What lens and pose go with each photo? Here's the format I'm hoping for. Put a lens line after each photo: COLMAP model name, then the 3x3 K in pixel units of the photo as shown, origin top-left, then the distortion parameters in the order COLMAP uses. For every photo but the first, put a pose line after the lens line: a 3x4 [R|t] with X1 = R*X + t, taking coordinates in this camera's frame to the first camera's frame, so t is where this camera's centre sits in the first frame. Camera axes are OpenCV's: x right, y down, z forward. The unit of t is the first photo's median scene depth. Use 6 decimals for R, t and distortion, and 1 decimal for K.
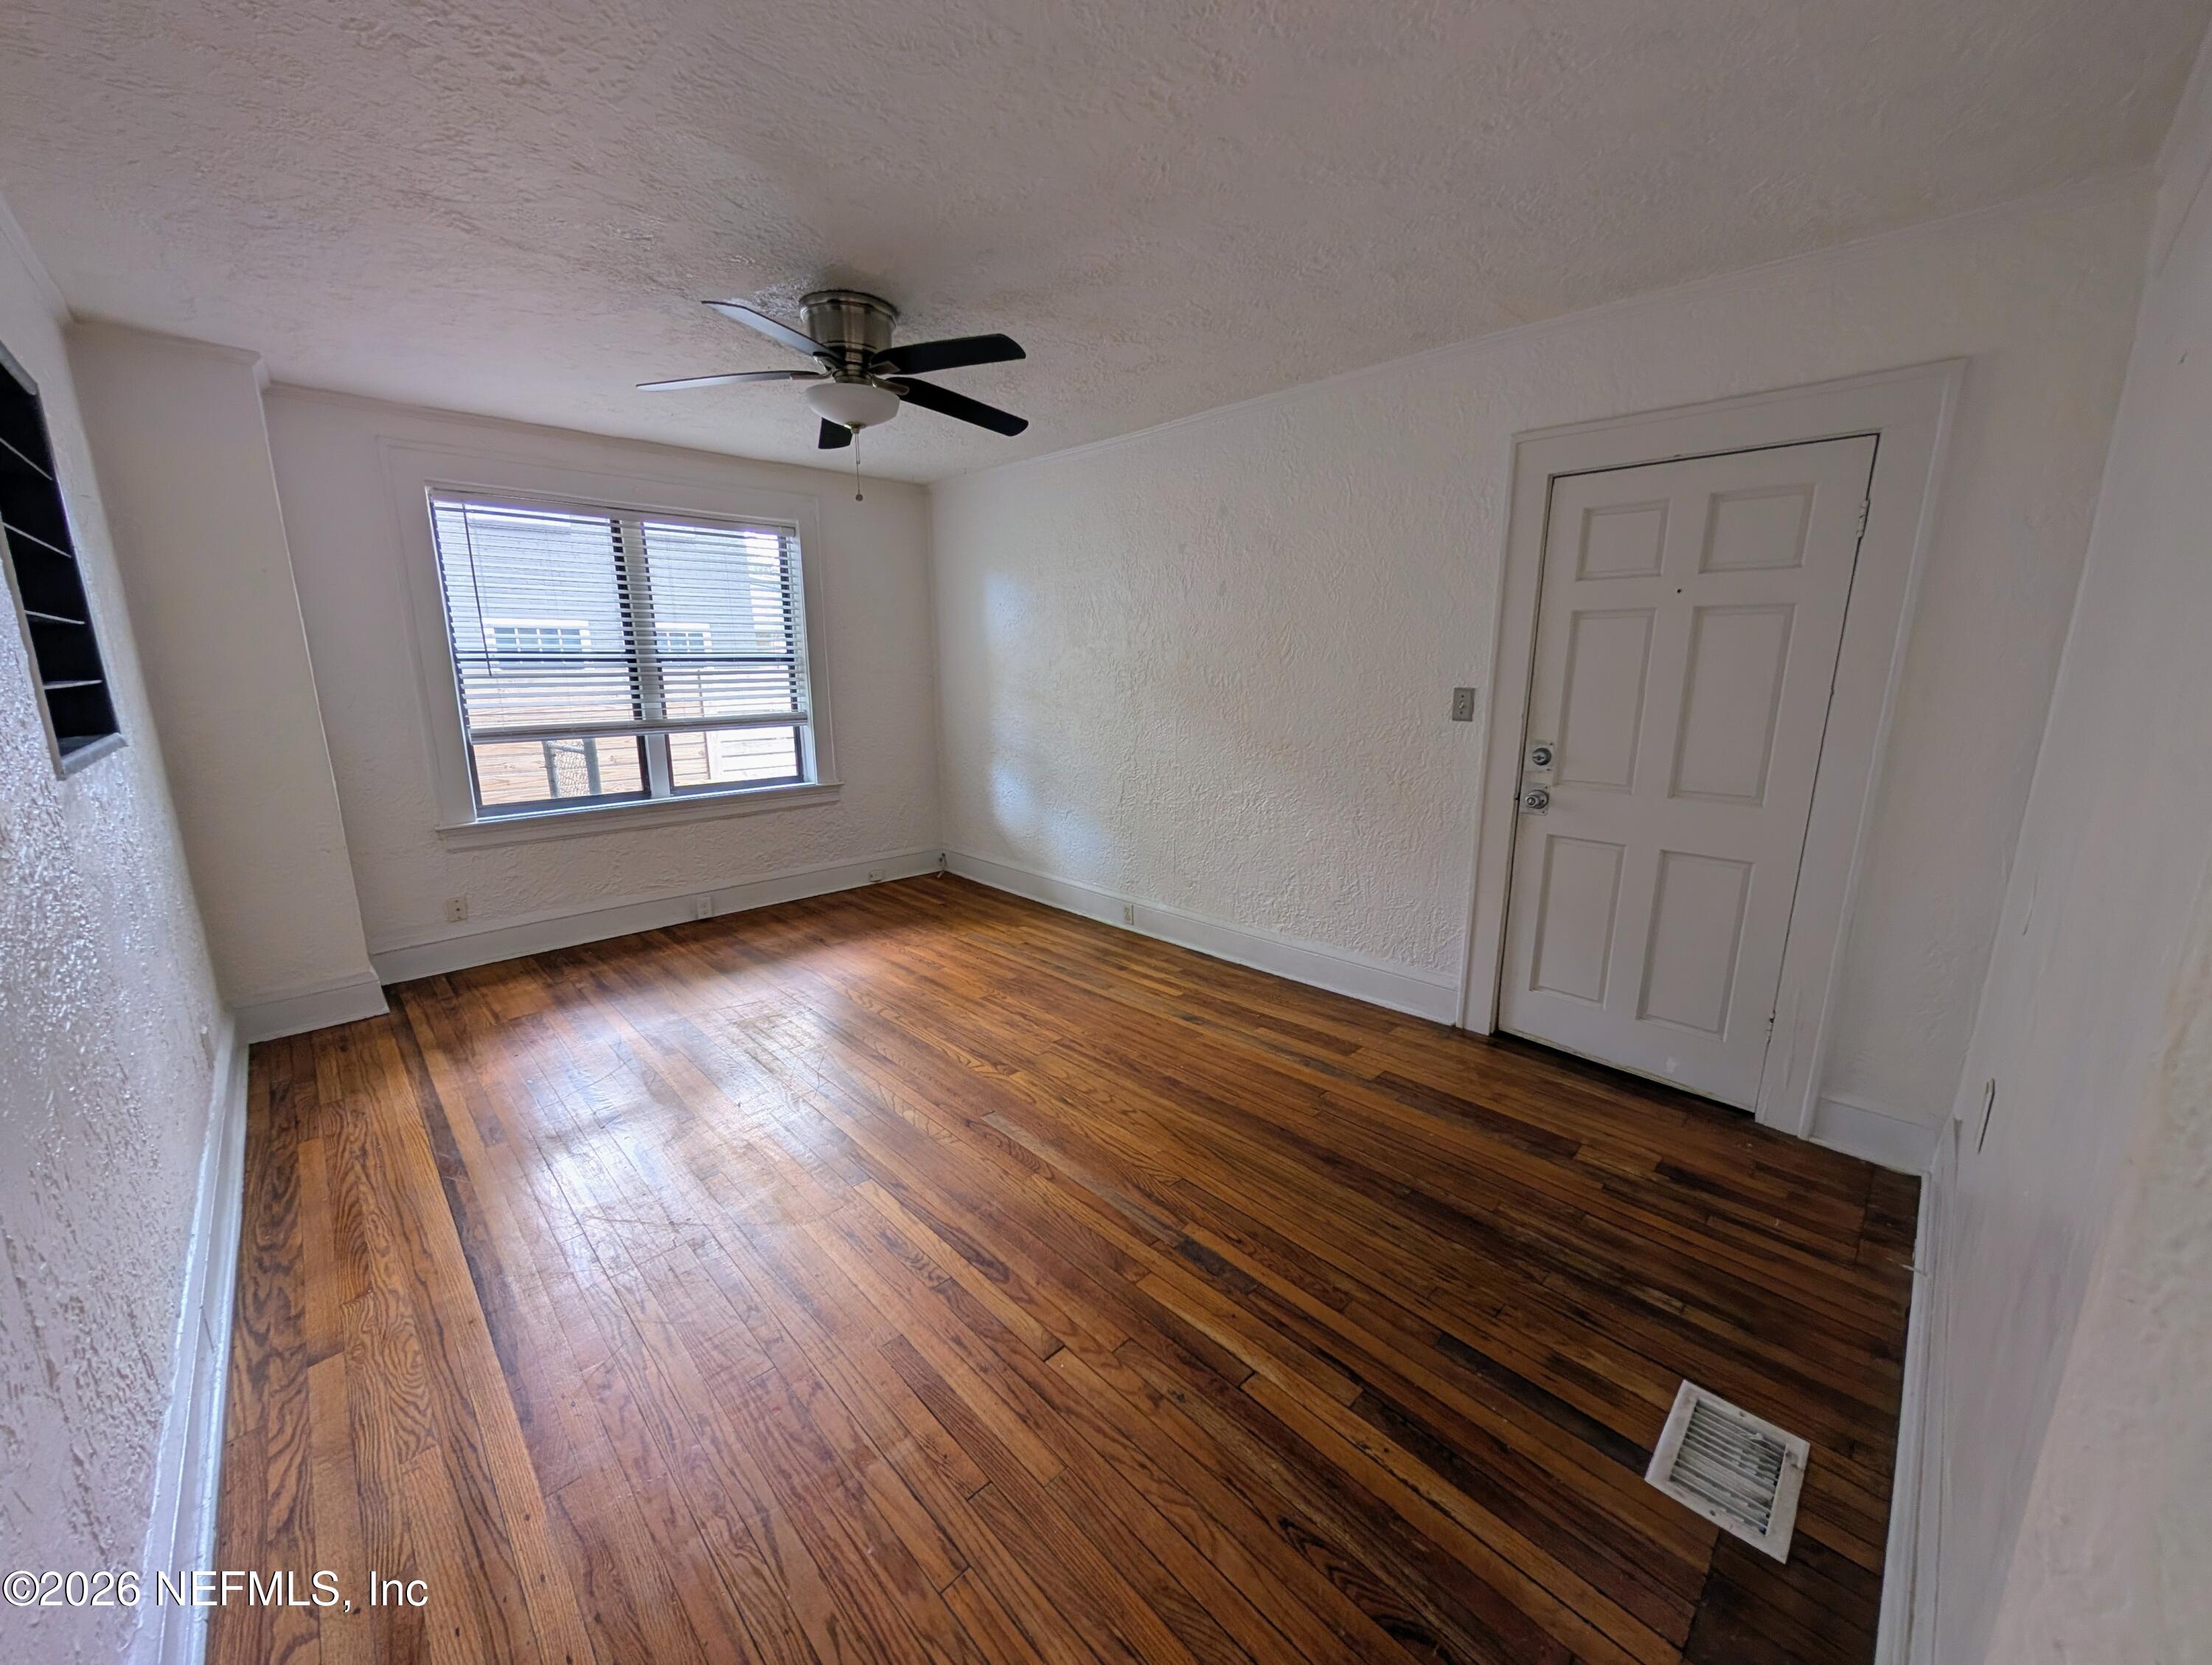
lens RADIAL K [[833.2, 0, 1096.5], [0, 833.2, 833.9], [0, 0, 1]] dist [0.000917, 0.000042]
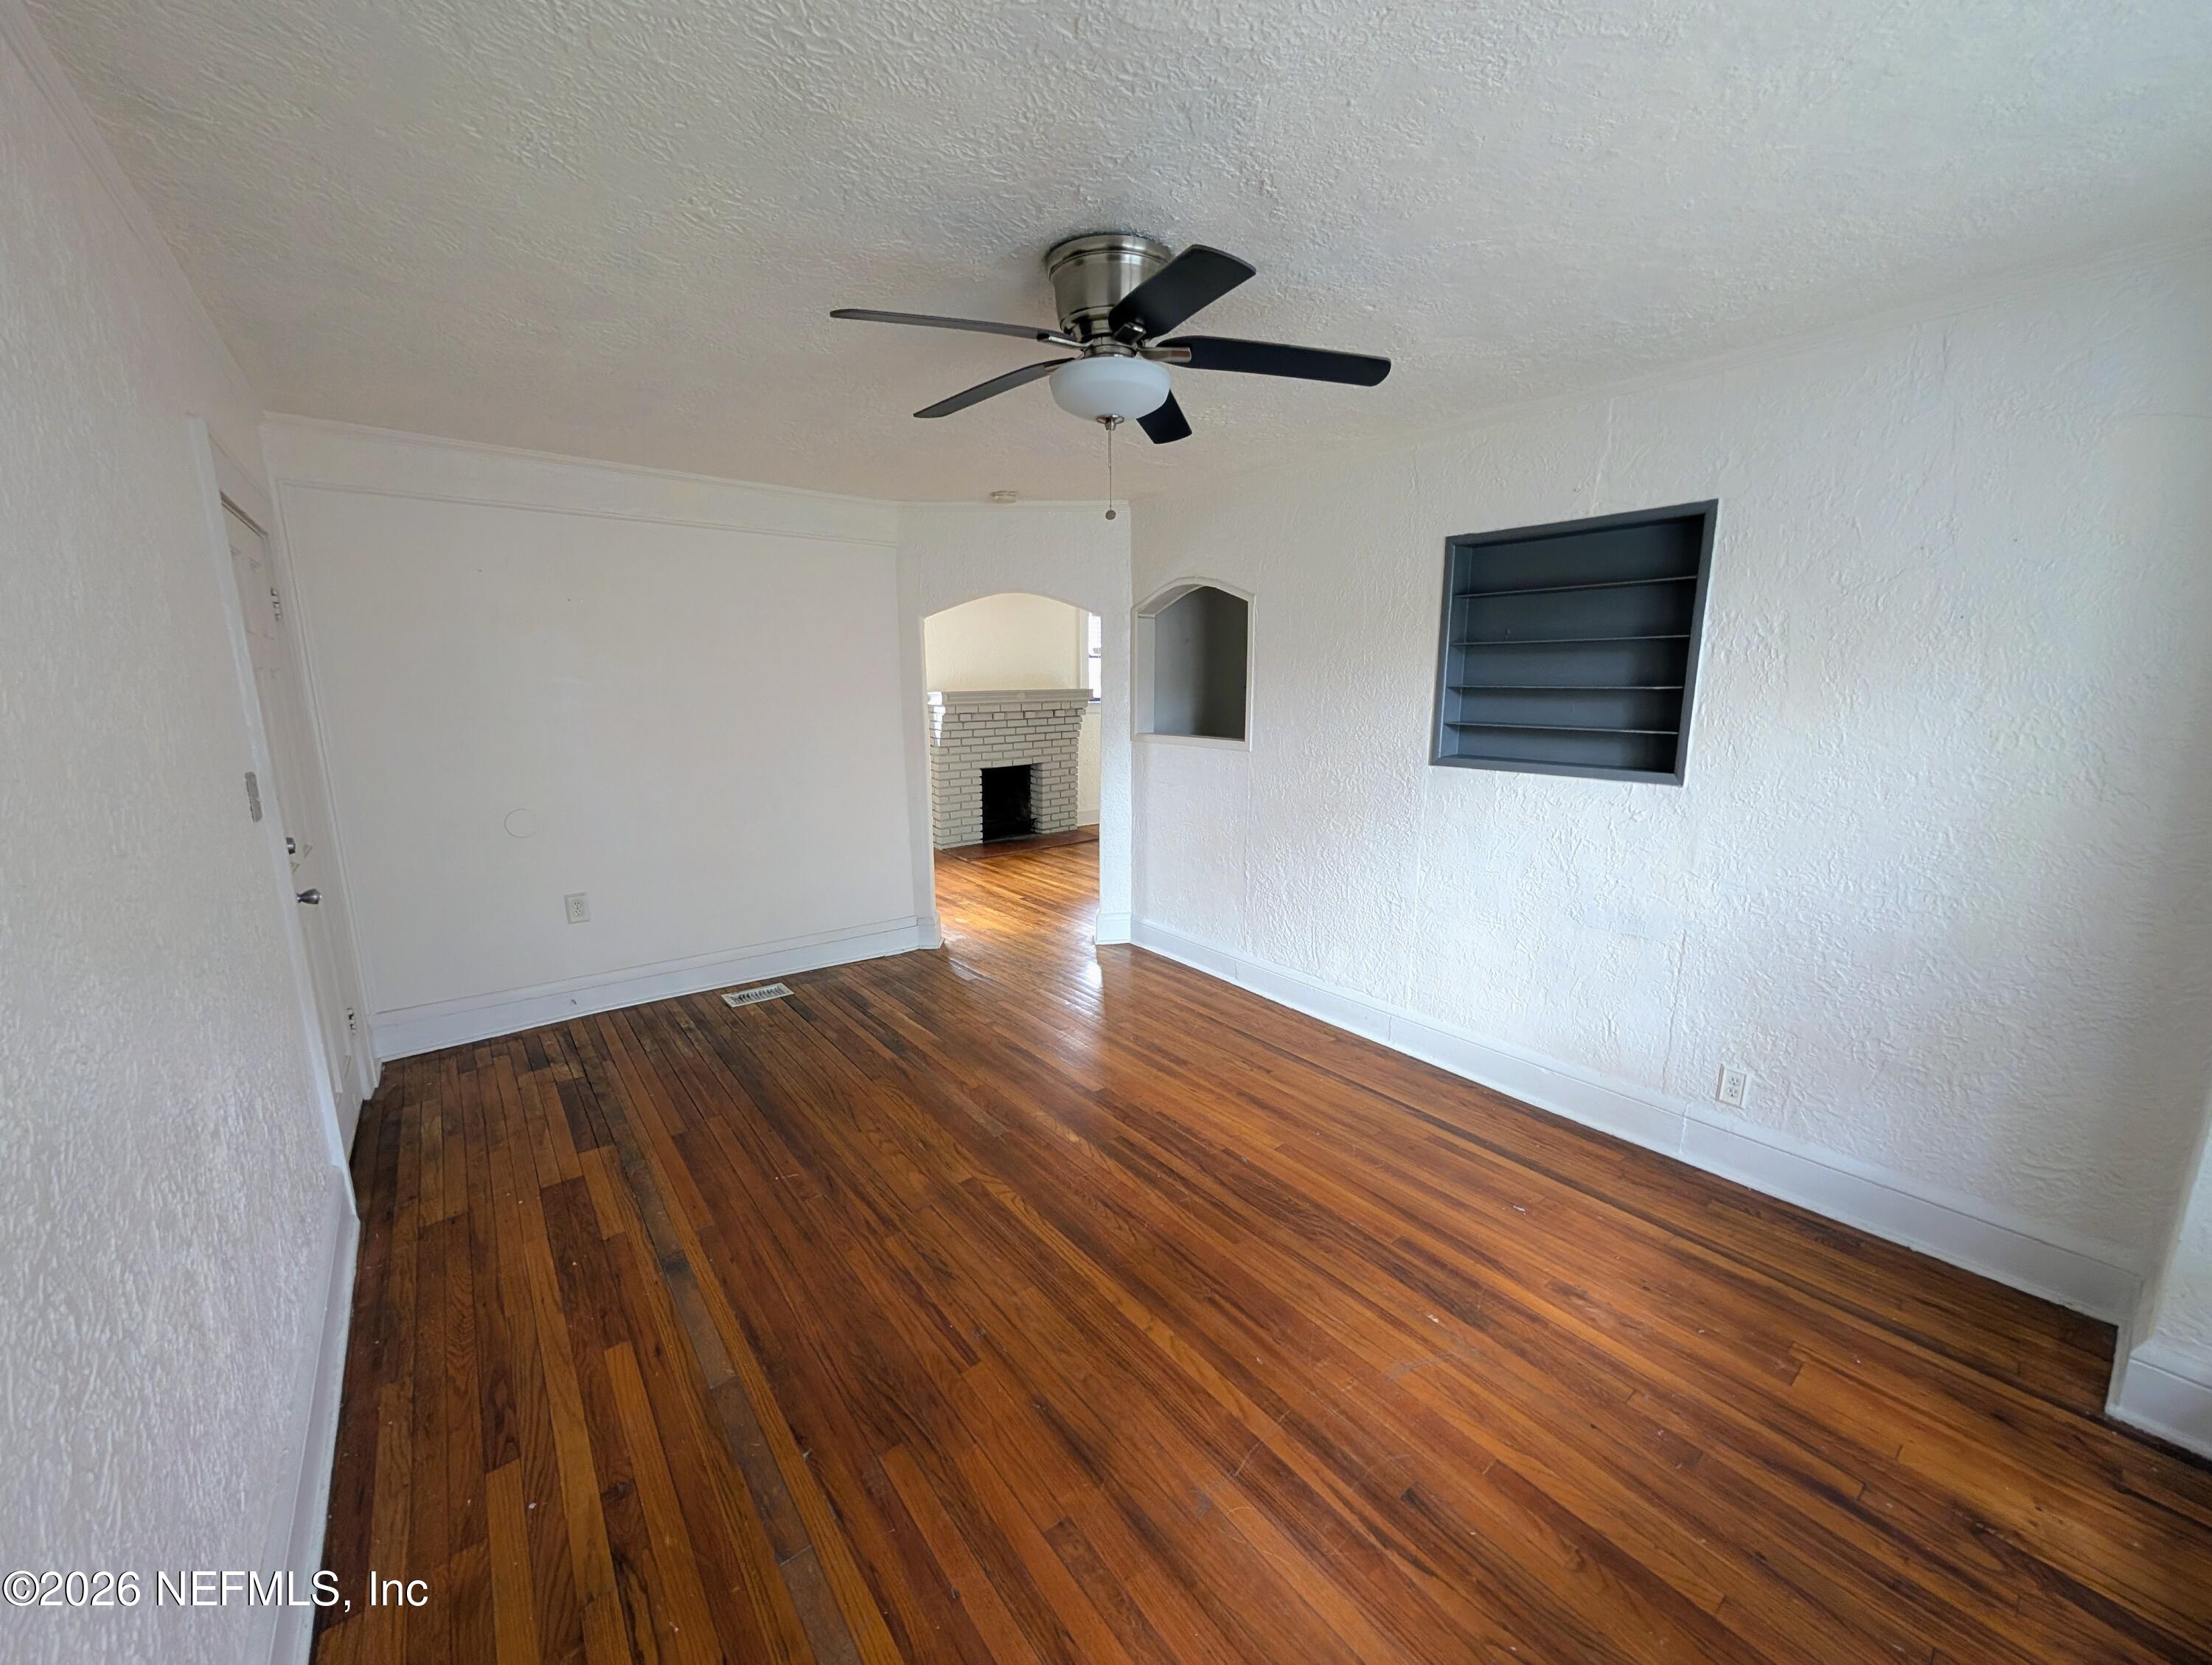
lens RADIAL K [[833.2, 0, 1096.5], [0, 833.2, 833.9], [0, 0, 1]] dist [0.000917, 0.000042]
pose [[-0.994575, -0.018734, 0.102325, -0.320424], [0.022062, 0.923288, 0.383473, -0.392431], [-0.101659, 0.383650, -0.917866, 1.651375]]
